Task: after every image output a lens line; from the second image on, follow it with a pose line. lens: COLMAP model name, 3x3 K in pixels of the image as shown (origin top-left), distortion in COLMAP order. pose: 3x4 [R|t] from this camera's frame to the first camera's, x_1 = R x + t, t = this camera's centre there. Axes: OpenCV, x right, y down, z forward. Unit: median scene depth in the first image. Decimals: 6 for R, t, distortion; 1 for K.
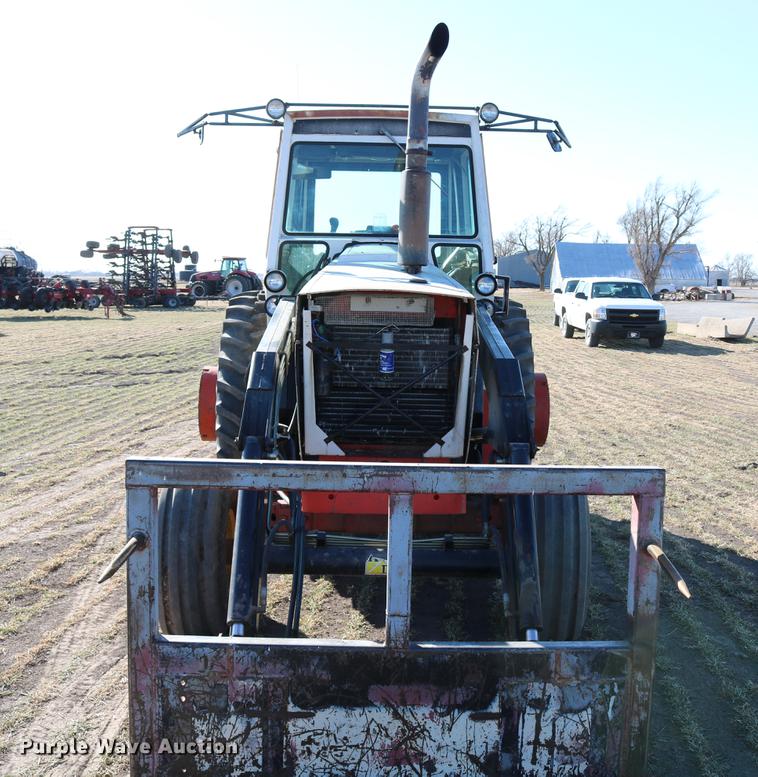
lens RADIAL K [[965.3, 0, 407.9], [0, 965.3, 388.1], [0, 0, 1]] dist [-0.127097, -0.000266]
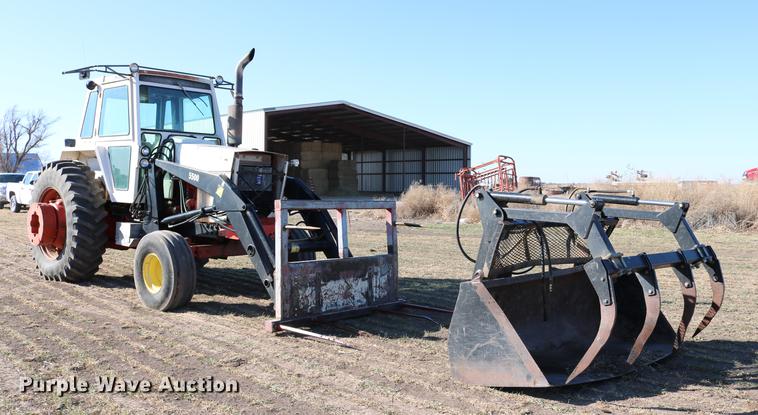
lens RADIAL K [[655.2, 0, 386.2], [0, 655.2, 200.4], [0, 0, 1]] dist [-0.127027, 0.070970]
pose [[0.677784, -0.025409, 0.734822, -0.768055], [0.085484, 0.995348, -0.044431, 0.095645], [-0.730275, 0.092930, 0.676803, -0.295536]]
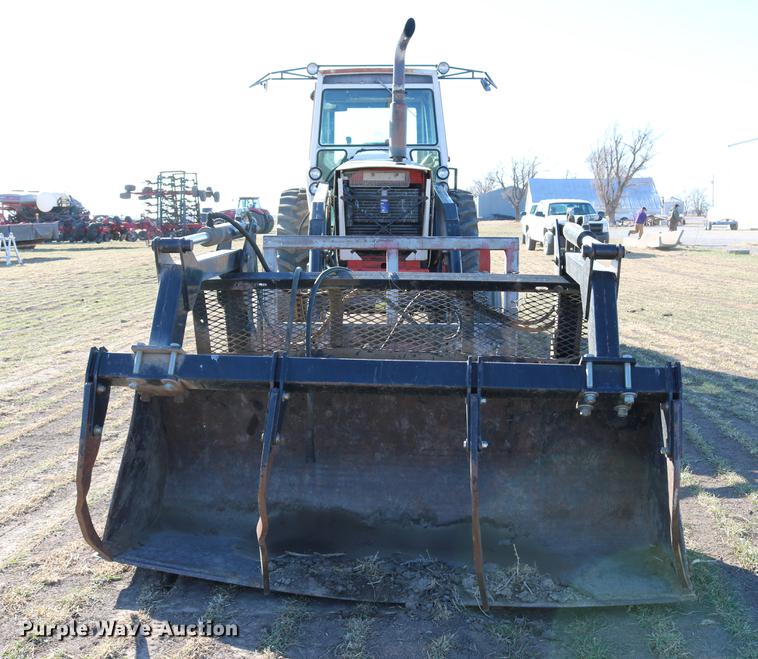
lens RADIAL K [[860.9, 0, 378.8], [0, 860.9, 348.4], [0, 0, 1]] dist [-0.123250, -0.005939]
pose [[0.999435, -0.019714, -0.027235, 0.005159], [0.020747, 0.999055, 0.038205, 0.127988], [0.026456, -0.038748, 0.998899, -0.454489]]
